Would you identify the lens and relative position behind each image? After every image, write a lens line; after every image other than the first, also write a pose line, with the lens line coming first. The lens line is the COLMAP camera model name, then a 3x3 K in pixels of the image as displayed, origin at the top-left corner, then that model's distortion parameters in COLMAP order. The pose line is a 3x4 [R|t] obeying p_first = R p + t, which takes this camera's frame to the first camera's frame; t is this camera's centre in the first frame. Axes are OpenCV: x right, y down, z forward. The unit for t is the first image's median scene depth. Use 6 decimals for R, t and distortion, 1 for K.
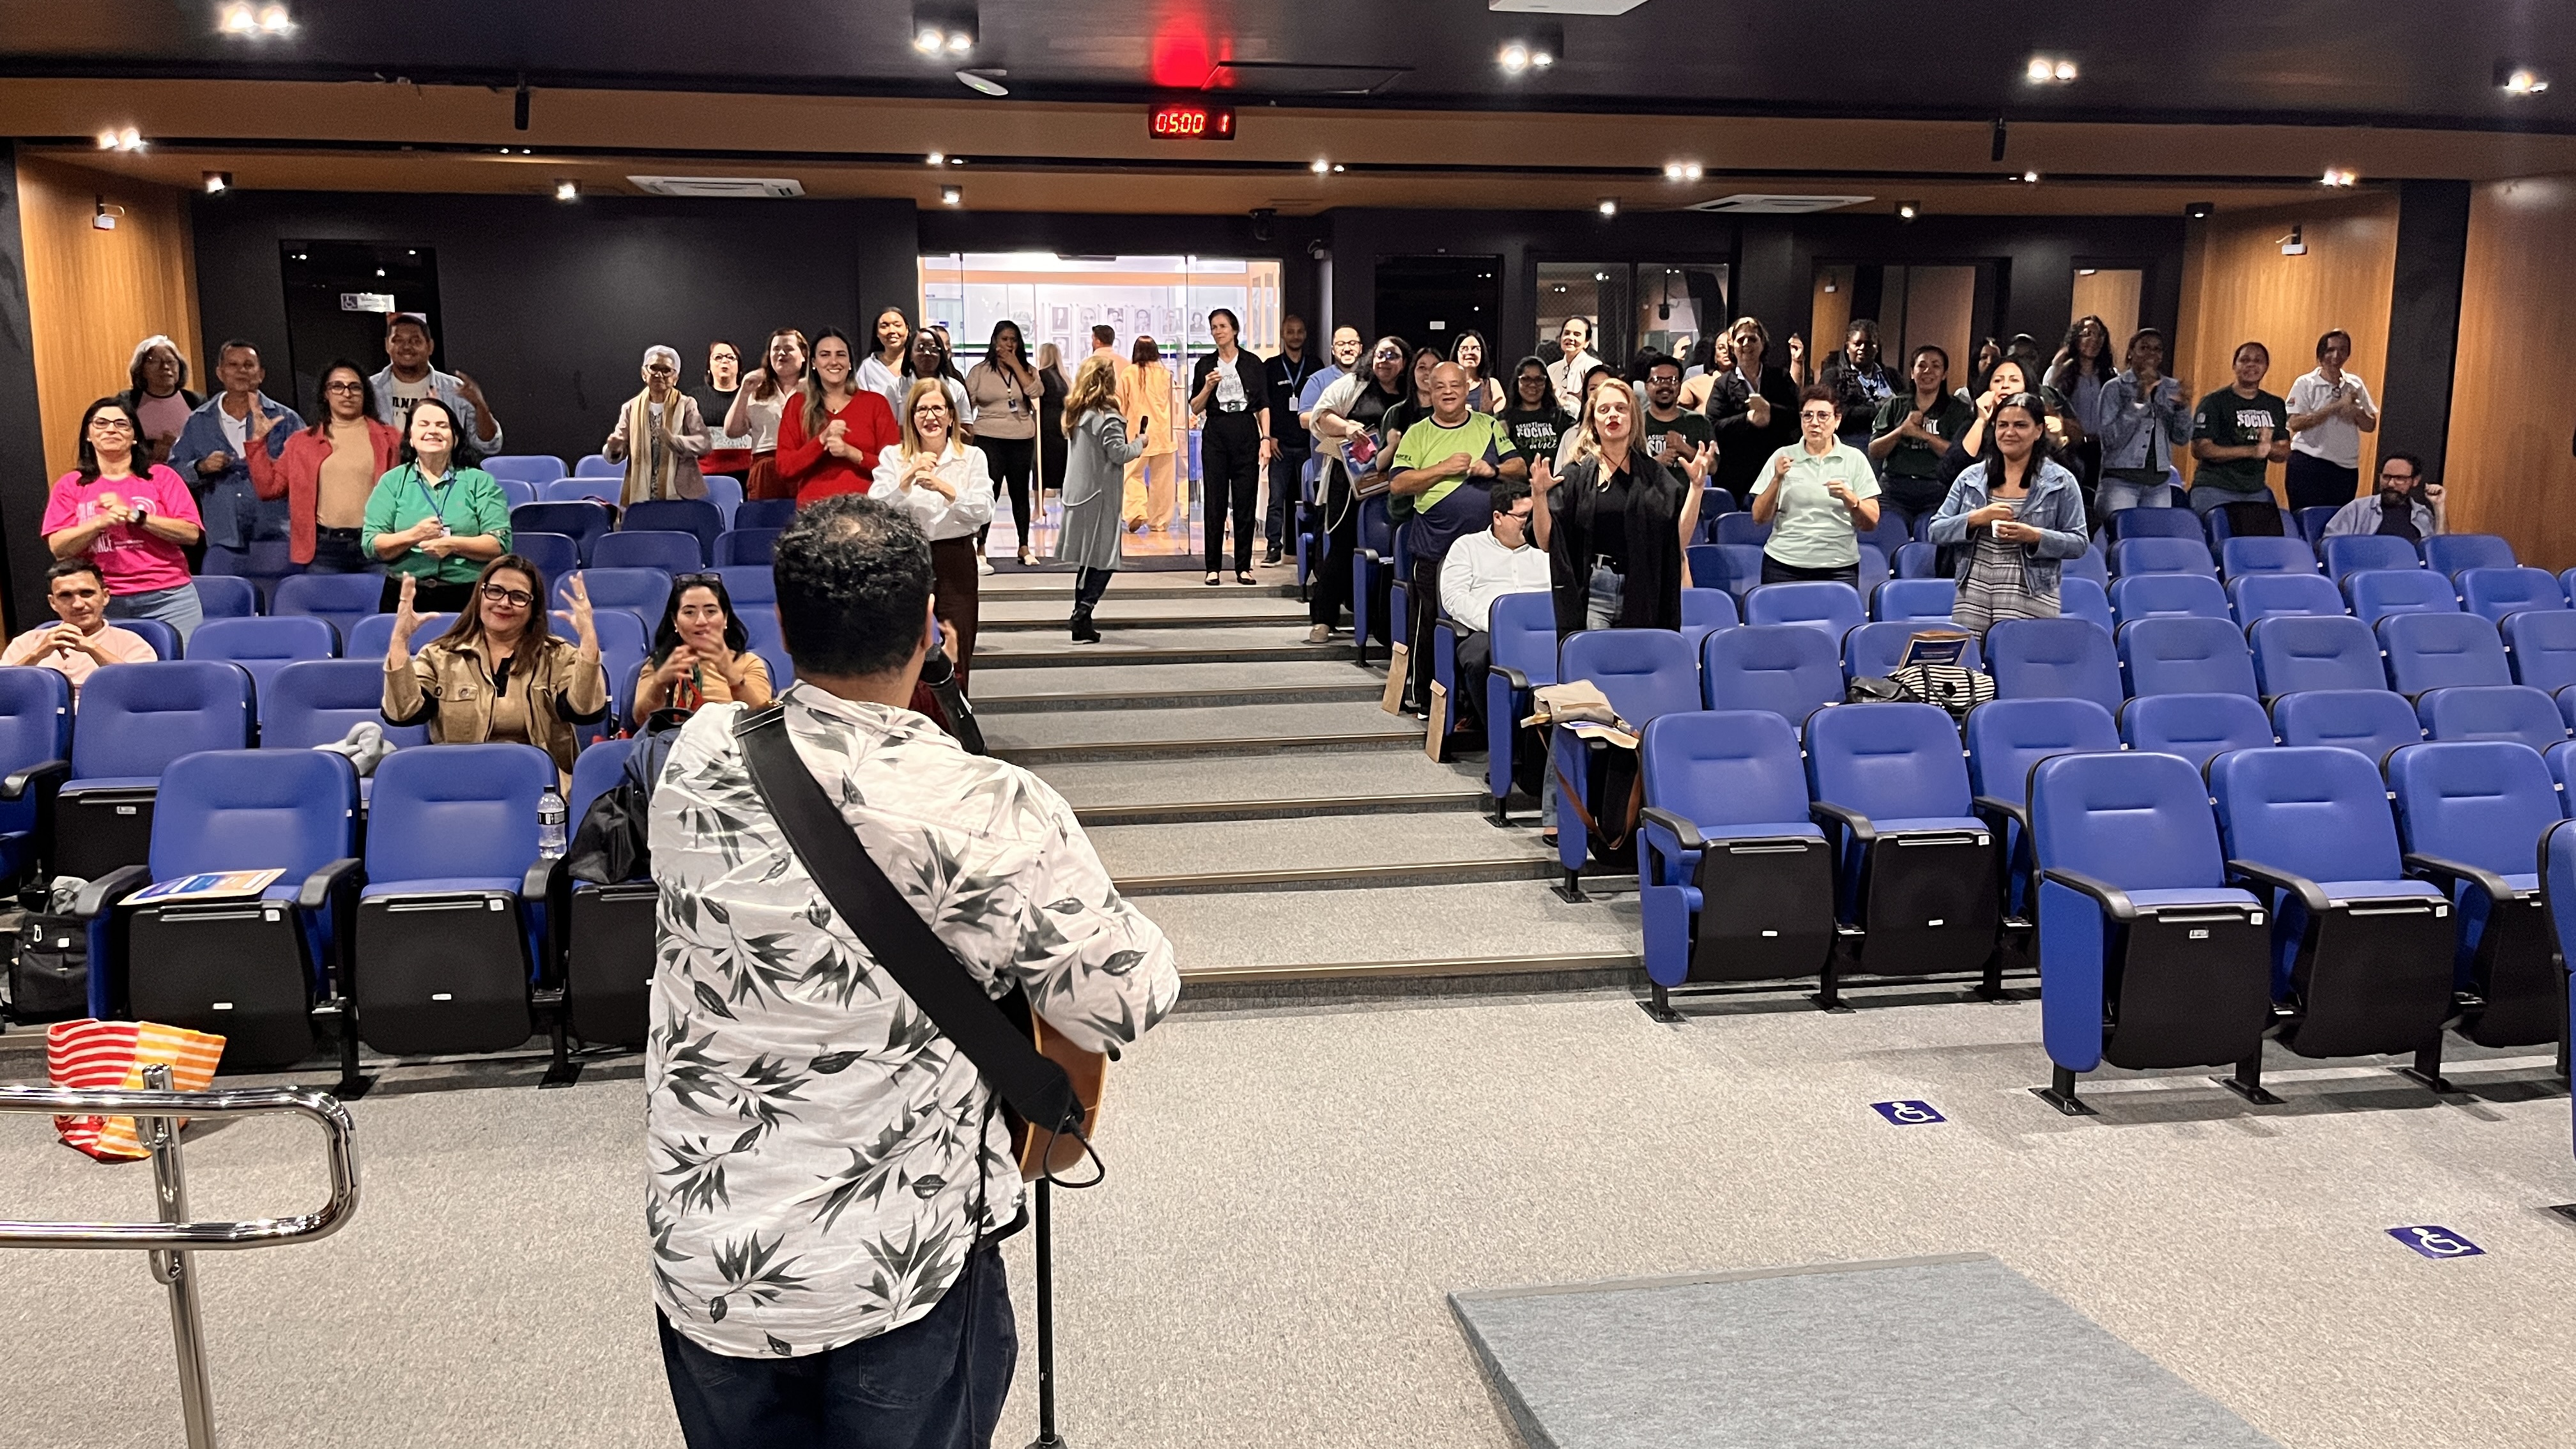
lens RADIAL K [[1973.3, 0, 1282.3], [0, 1973.3, 730.0], [0, 0, 1]] dist [0.040680, -0.001231]
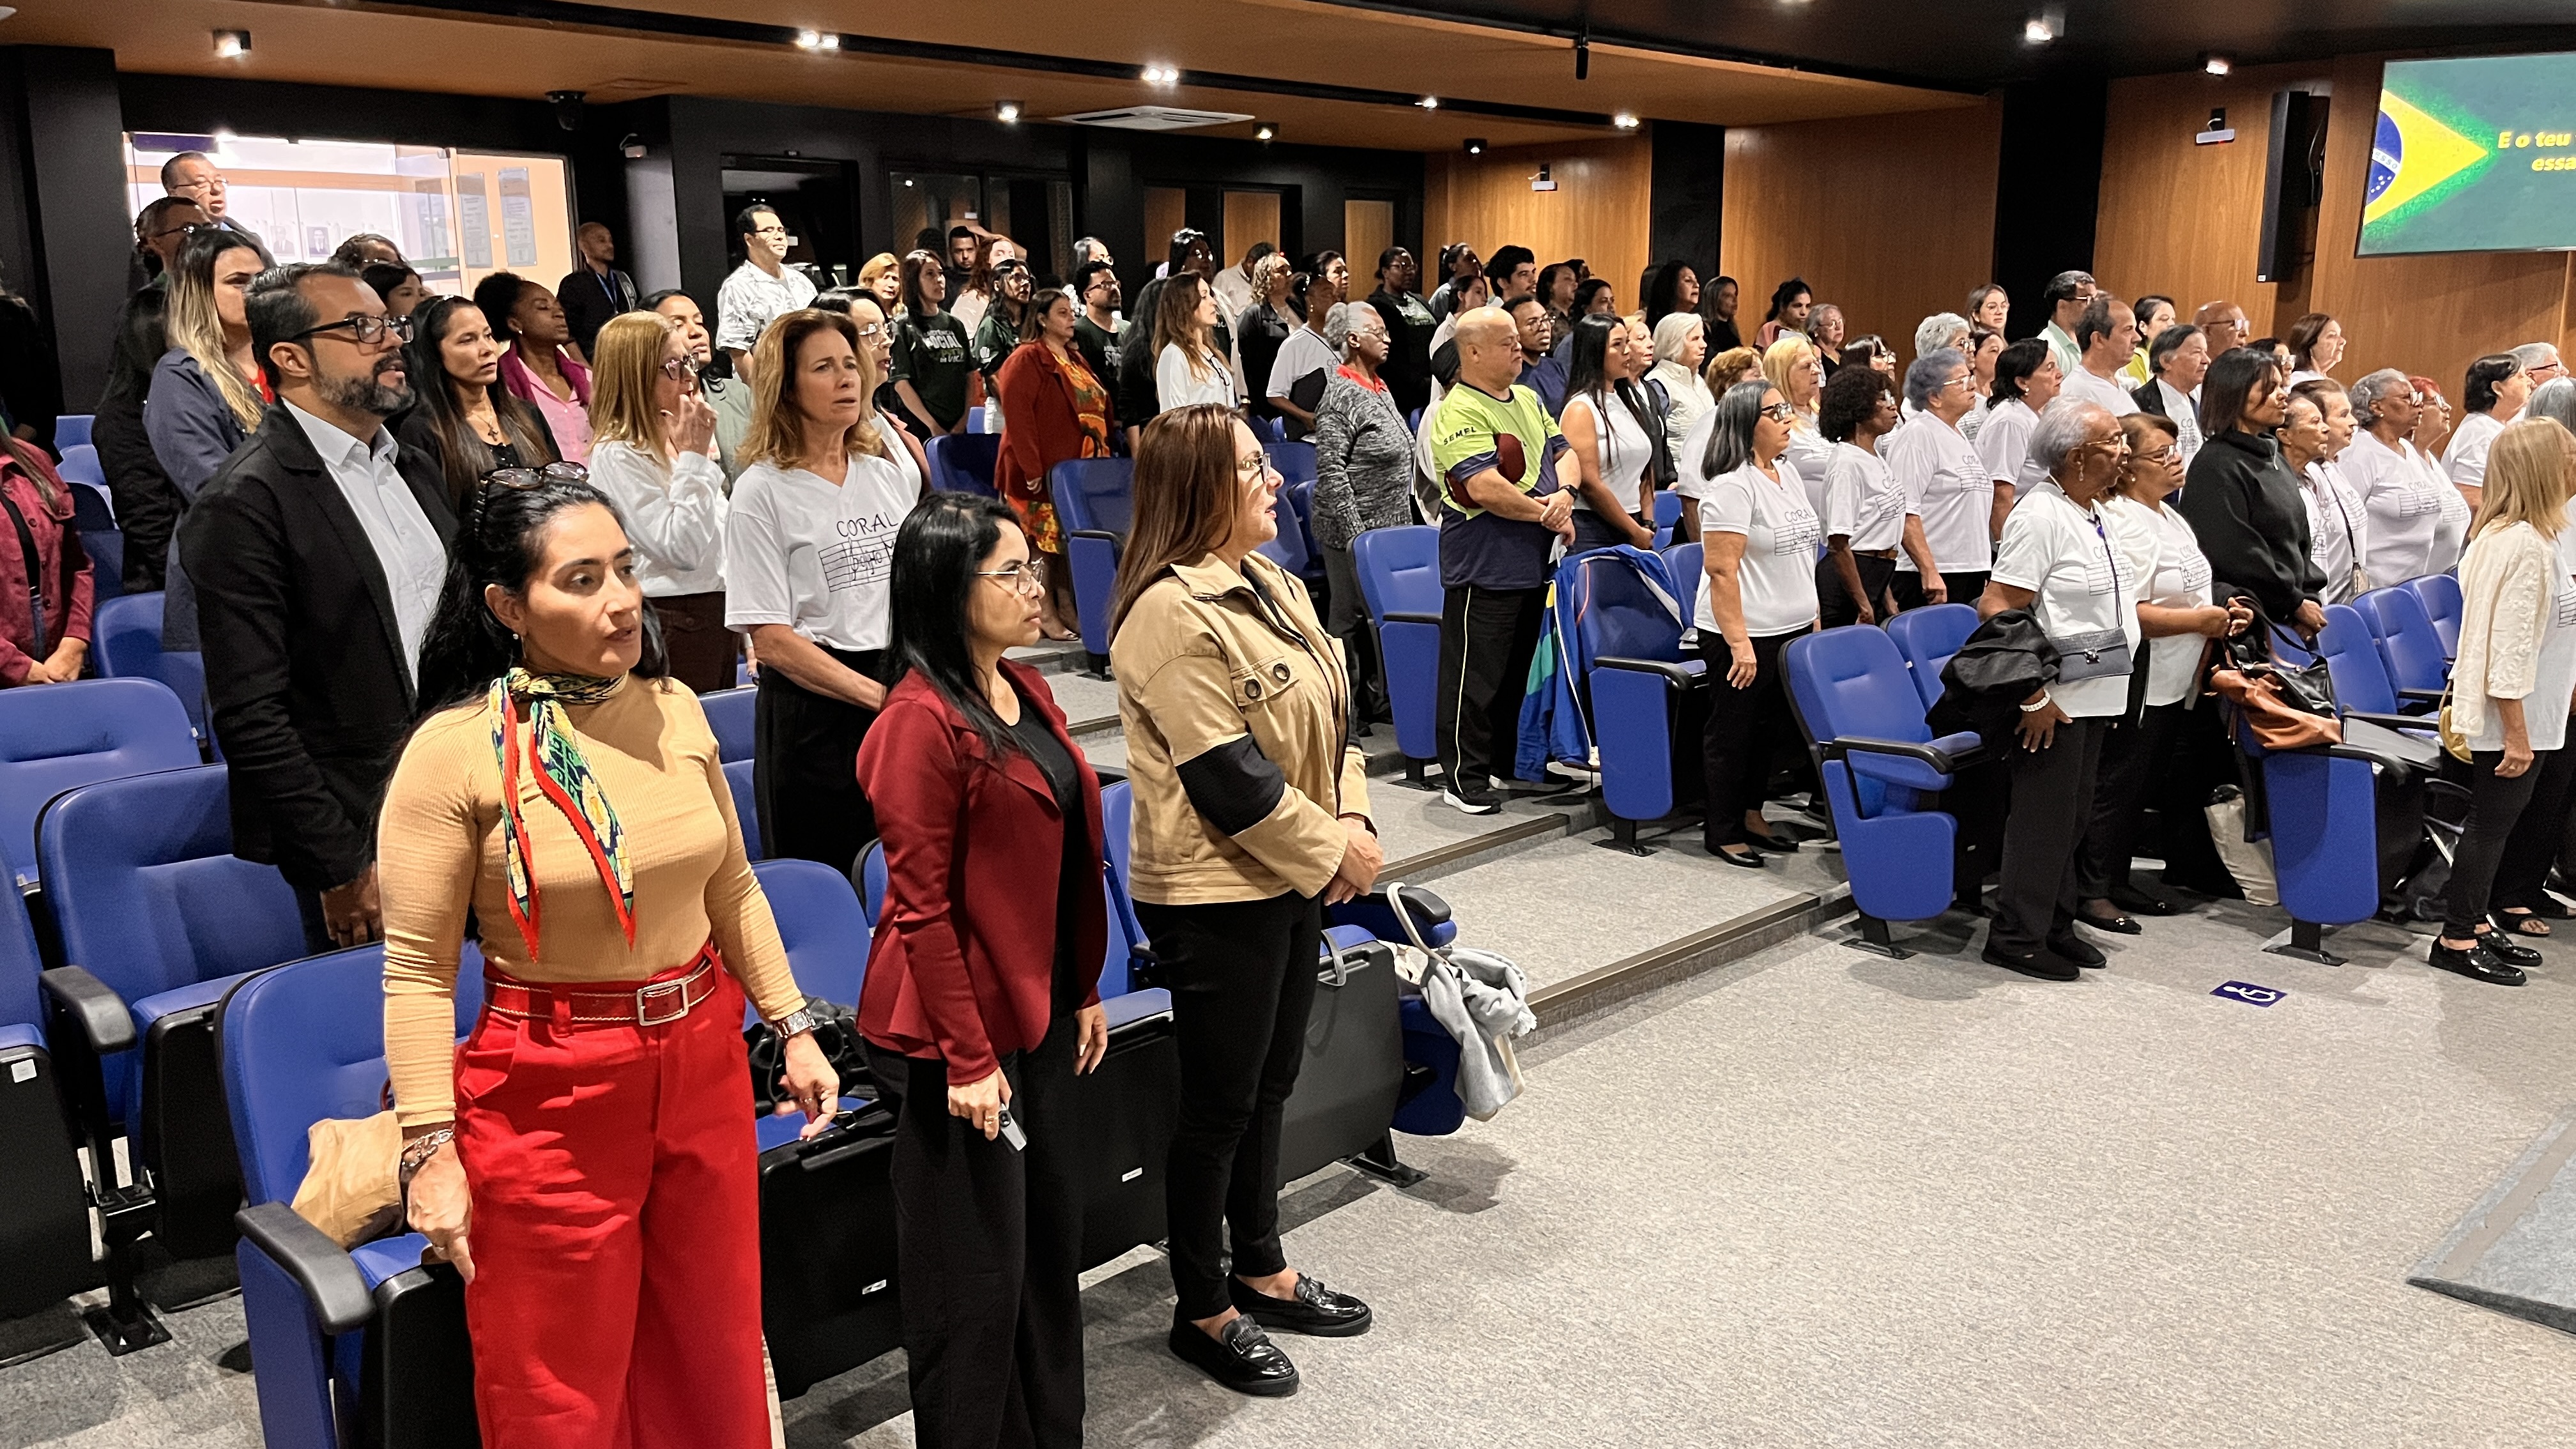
lens RADIAL K [[1973.3, 0, 1282.3], [0, 1973.3, 730.0], [0, 0, 1]] dist [0.040680, -0.001231]
pose [[0.819016, -0.126551, 0.559640, -0.279095], [0.109995, 0.991913, 0.063325, -0.026943], [-0.563128, 0.009693, 0.826313, 0.181628]]
